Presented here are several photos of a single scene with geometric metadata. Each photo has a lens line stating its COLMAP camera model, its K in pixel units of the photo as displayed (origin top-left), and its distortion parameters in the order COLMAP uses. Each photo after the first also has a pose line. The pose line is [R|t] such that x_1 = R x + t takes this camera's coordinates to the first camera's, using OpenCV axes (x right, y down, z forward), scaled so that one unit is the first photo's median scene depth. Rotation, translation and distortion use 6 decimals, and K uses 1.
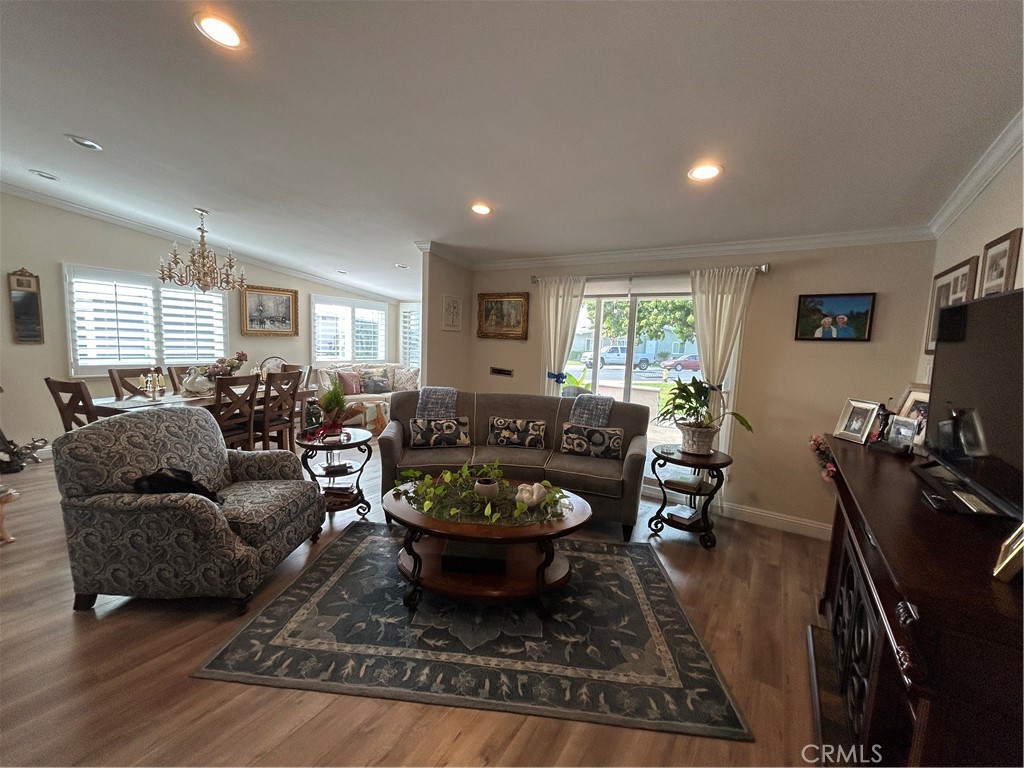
lens RADIAL K [[413.4, 0, 509.2], [0, 413.4, 384.7], [0, 0, 1]] dist [0.000470, -0.000120]
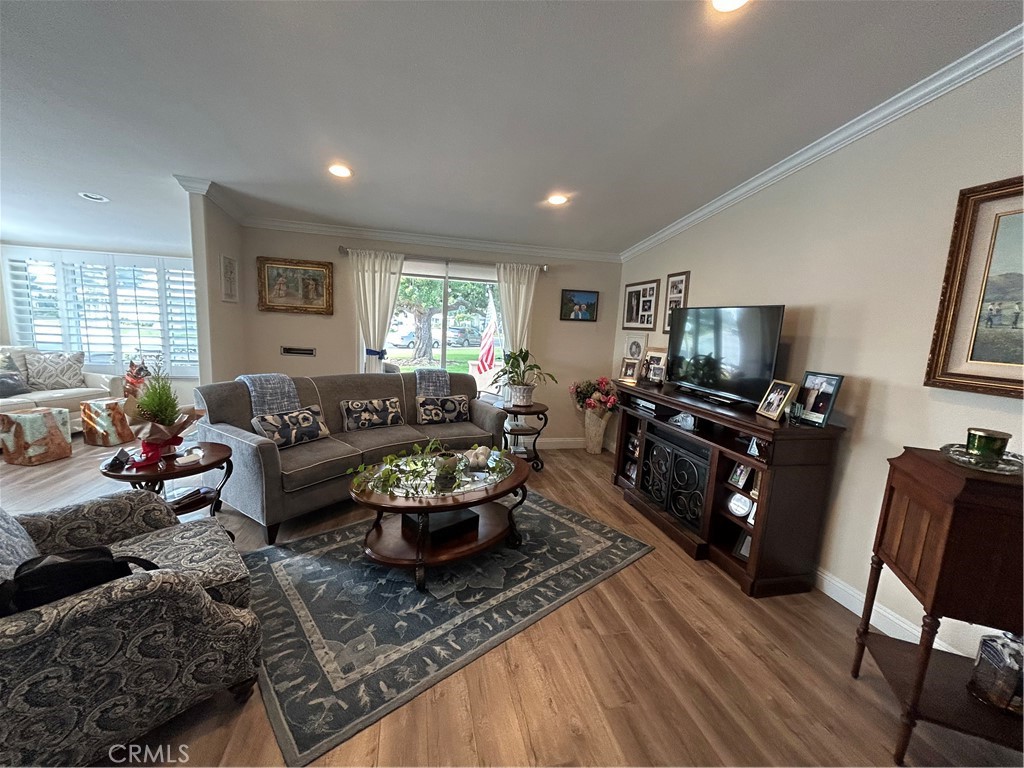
lens RADIAL K [[413.4, 0, 509.2], [0, 413.4, 384.7], [0, 0, 1]] dist [0.000470, -0.000120]
pose [[0.689685, -0.109484, 0.715784, -0.465550], [0.054596, 0.993552, 0.099366, -0.031381], [-0.722048, -0.029452, 0.691216, 0.096090]]
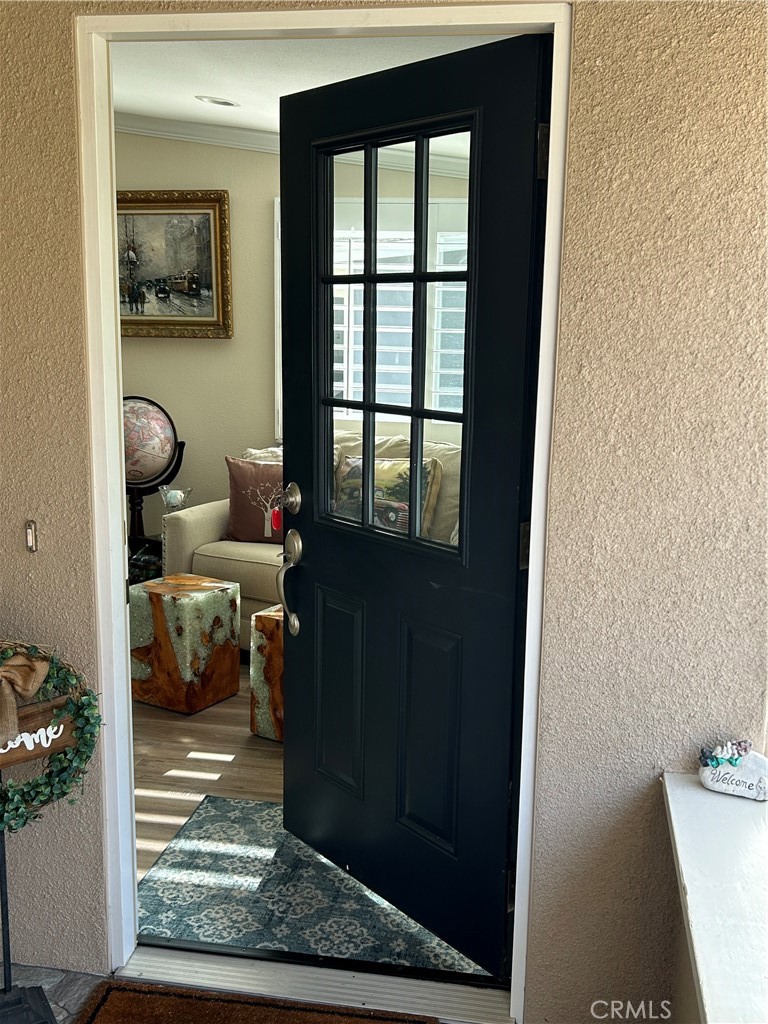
lens RADIAL K [[1081.0, 0, 384.0], [0, 1081.0, 512.0], [0, 0, 1]] dist [0.105326, -0.003628]
pose [[0.389259, 0.143497, -0.909882, 0.612693], [-0.101534, 0.988456, 0.112452, -0.164154], [0.915515, 0.048611, 0.399336, 1.426277]]
